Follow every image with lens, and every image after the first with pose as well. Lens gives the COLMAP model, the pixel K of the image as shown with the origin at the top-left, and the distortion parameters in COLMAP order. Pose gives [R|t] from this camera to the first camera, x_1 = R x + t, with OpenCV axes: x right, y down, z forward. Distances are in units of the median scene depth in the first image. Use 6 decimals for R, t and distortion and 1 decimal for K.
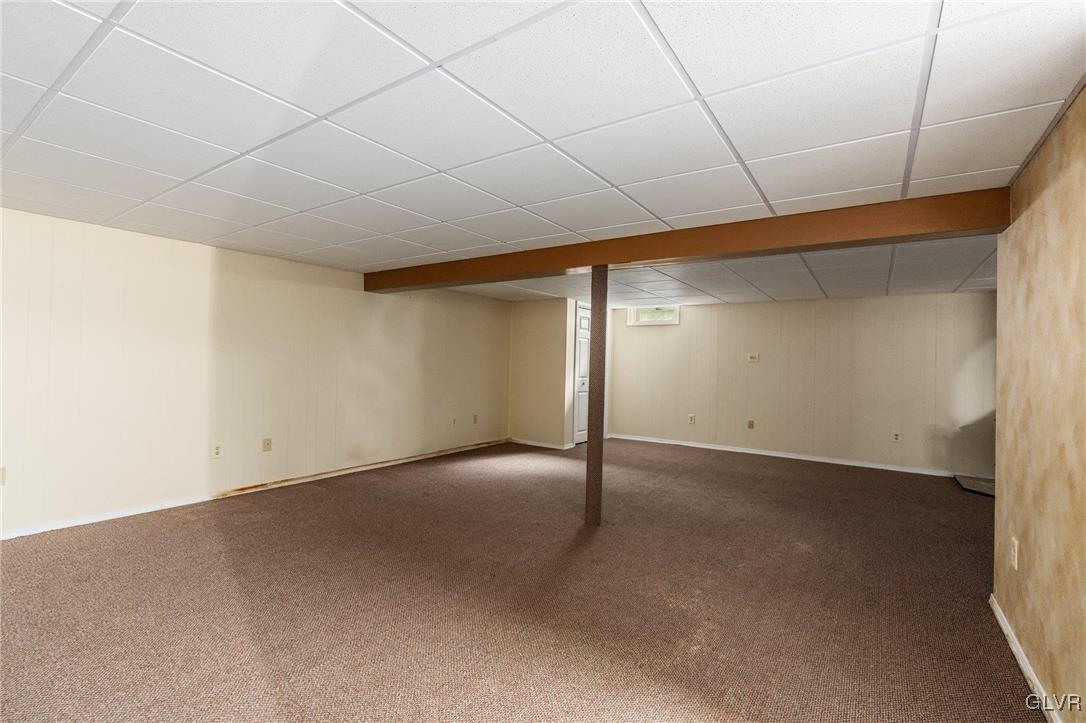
lens RADIAL K [[493.2, 0, 543.4], [0, 493.2, 351.4], [0, 0, 1]] dist [-0.004503, 0.000072]
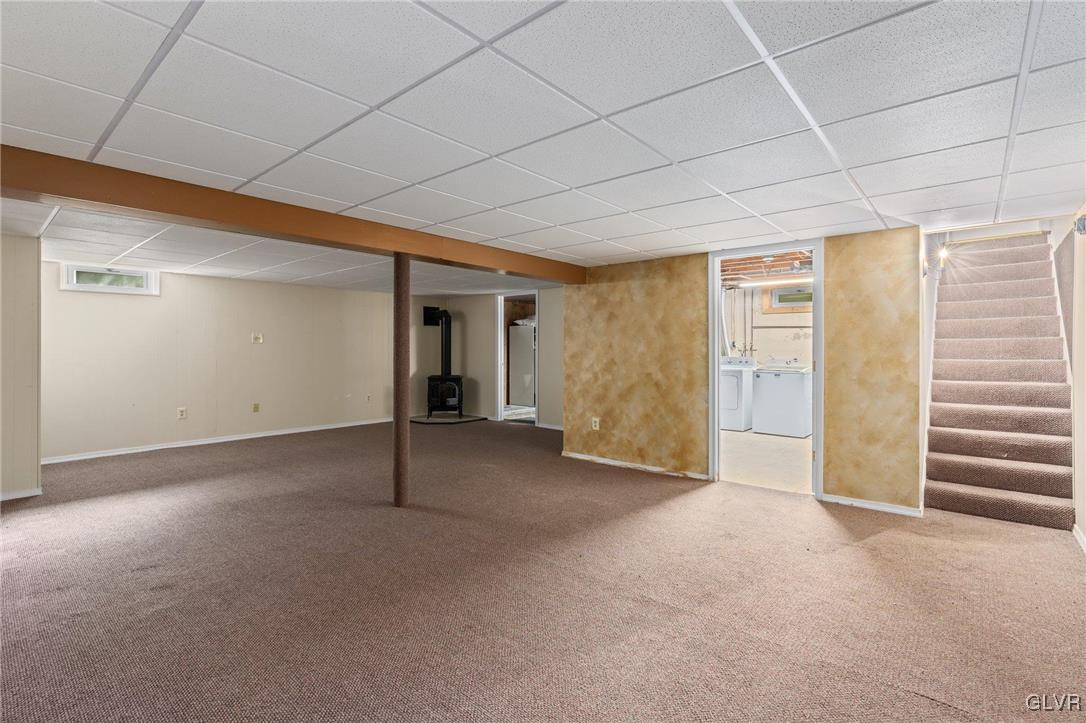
lens RADIAL K [[493.2, 0, 543.4], [0, 493.2, 351.4], [0, 0, 1]] dist [-0.004503, 0.000072]
pose [[0.117335, -0.028189, 0.992692, -0.463161], [-0.013227, 0.999464, 0.029945, 0.002131], [-0.993004, -0.016644, 0.116899, 0.330990]]
